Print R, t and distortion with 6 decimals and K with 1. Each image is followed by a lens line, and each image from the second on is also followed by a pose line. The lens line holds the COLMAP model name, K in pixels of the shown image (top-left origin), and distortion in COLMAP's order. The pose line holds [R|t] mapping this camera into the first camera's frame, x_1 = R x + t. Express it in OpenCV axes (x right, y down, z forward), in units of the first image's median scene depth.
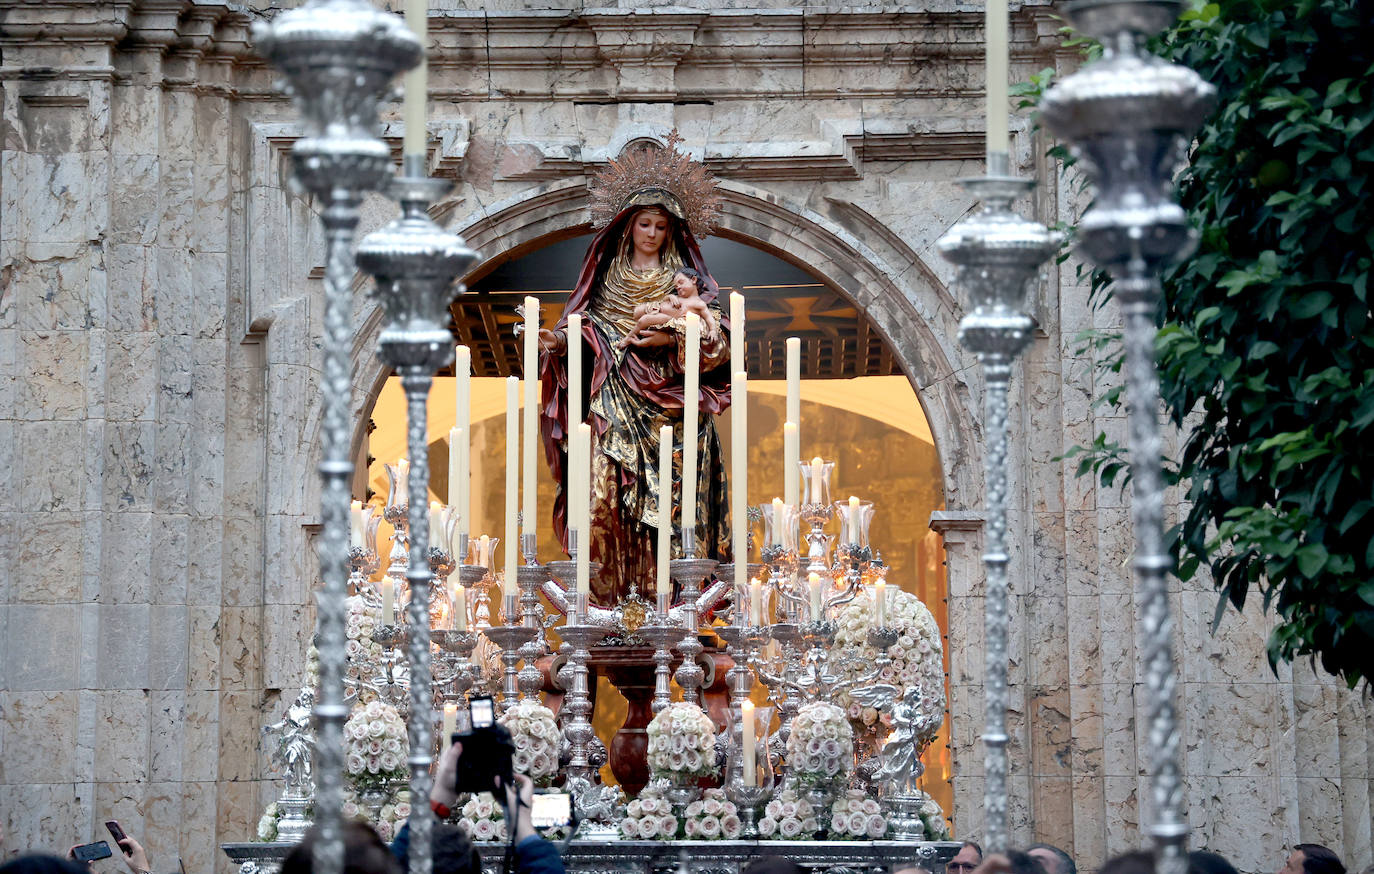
lens RADIAL K [[3144.1, 0, 691.3], [0, 3144.1, 369.2], [0, 0, 1]] dist [0.354325, -0.170824]
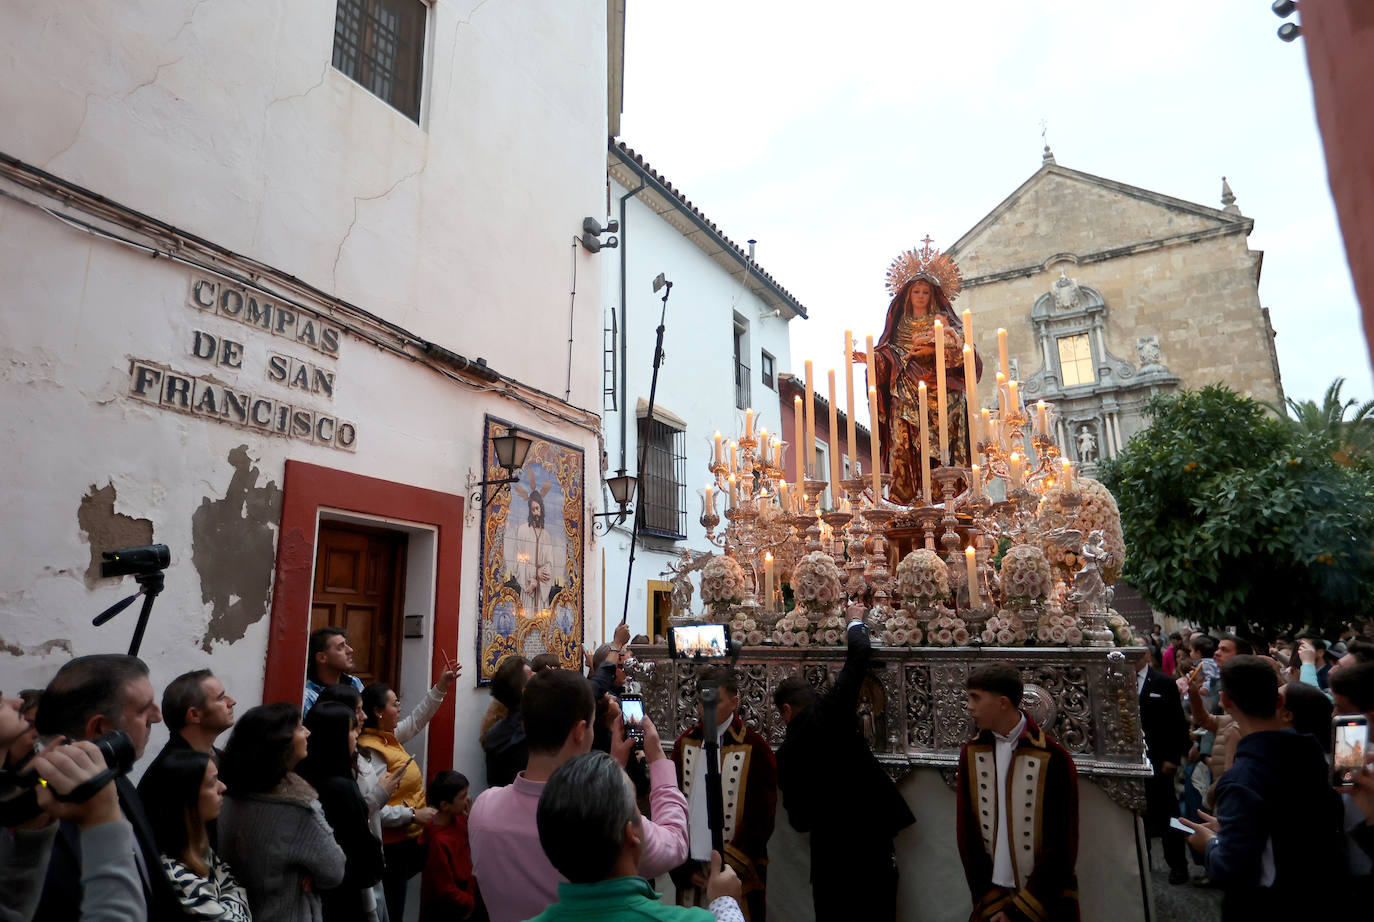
lens RADIAL K [[906.0, 0, 703.4], [0, 906.0, 410.8], [0, 0, 1]] dist [-0.002221, 0.000753]
pose [[0.935791, -0.087327, -0.341568, 0.050624], [0.056774, 0.993520, -0.098466, 0.078727], [0.347953, 0.072752, 0.934685, 0.582735]]
